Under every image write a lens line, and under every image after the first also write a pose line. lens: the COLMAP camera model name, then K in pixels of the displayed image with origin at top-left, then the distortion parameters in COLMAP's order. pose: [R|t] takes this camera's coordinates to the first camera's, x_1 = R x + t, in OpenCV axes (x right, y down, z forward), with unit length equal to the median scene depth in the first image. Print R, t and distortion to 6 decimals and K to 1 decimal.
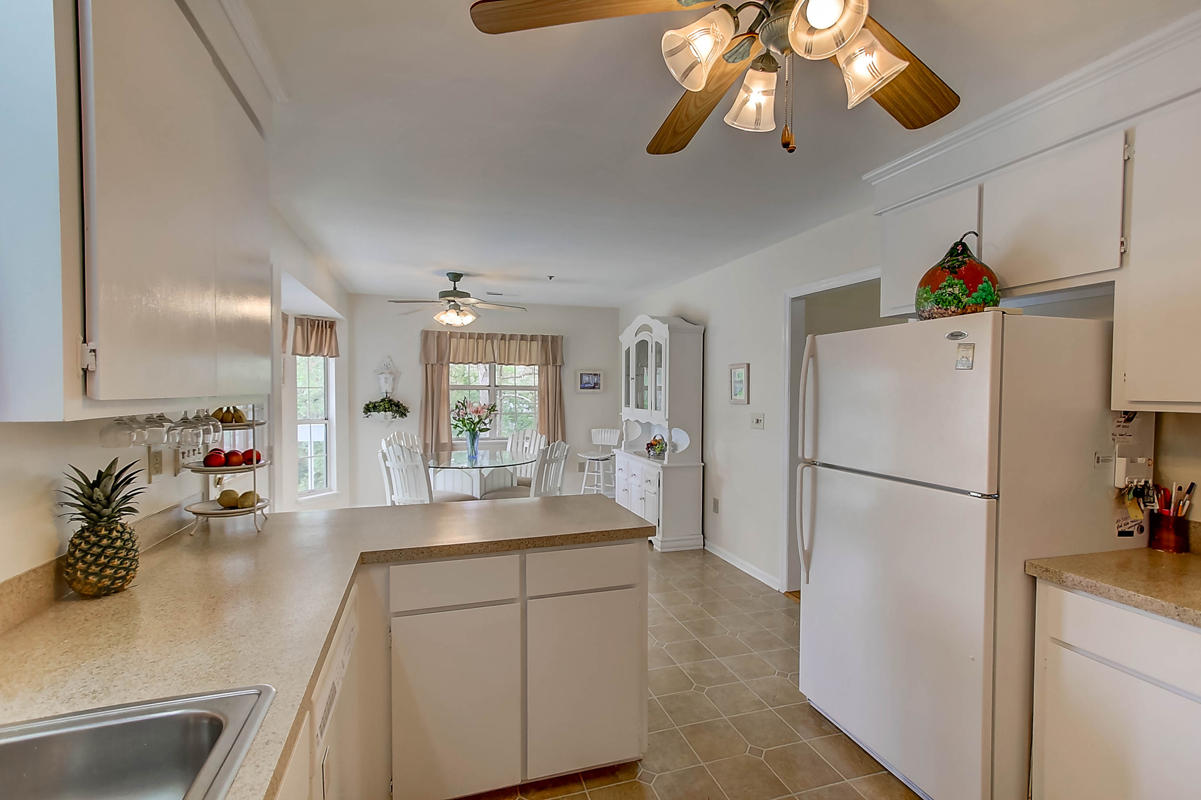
lens RADIAL K [[541.9, 0, 600.3], [0, 541.9, 406.7], [0, 0, 1]] dist [-0.000318, 0.005141]
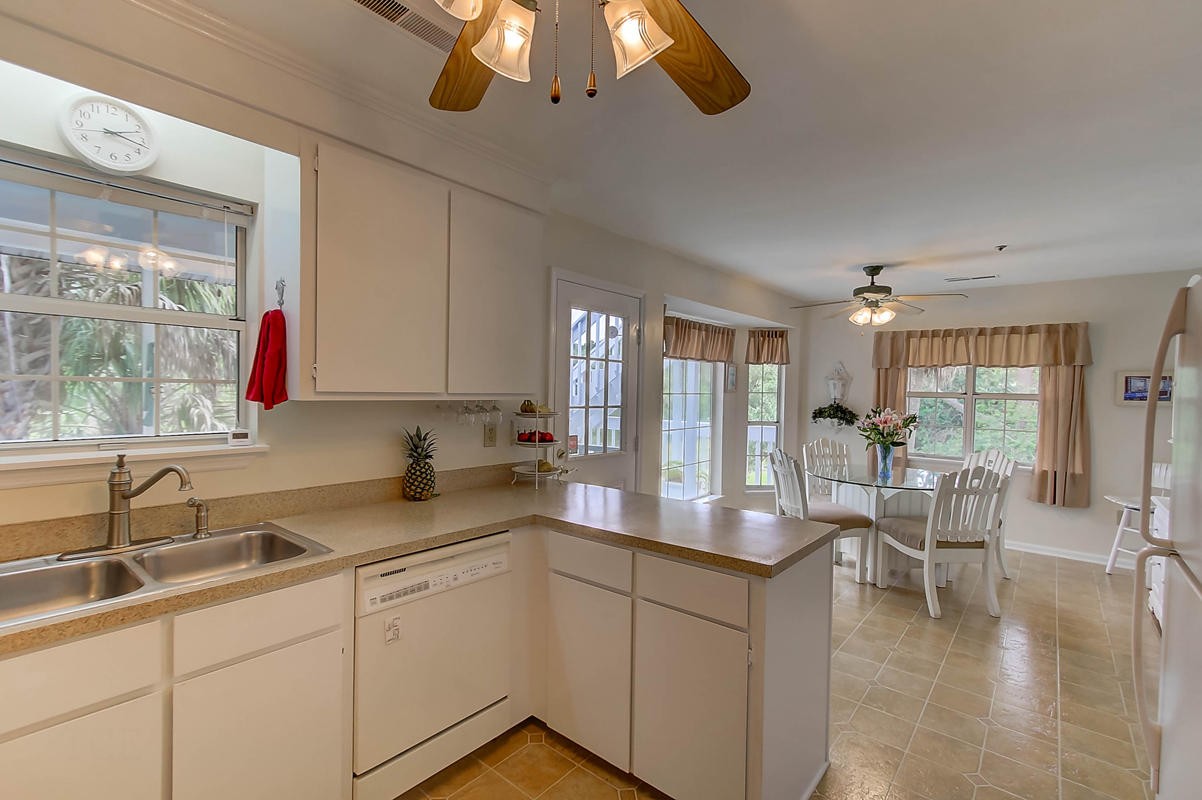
lens RADIAL K [[542.4, 0, 598.5], [0, 542.4, 411.2], [0, 0, 1]] dist [-0.000318, 0.005141]
pose [[0.534208, 0.040640, -0.844376, 0.221114], [-0.044866, 0.998799, 0.019688, -0.003992], [0.844162, 0.027367, 0.535389, 0.124534]]
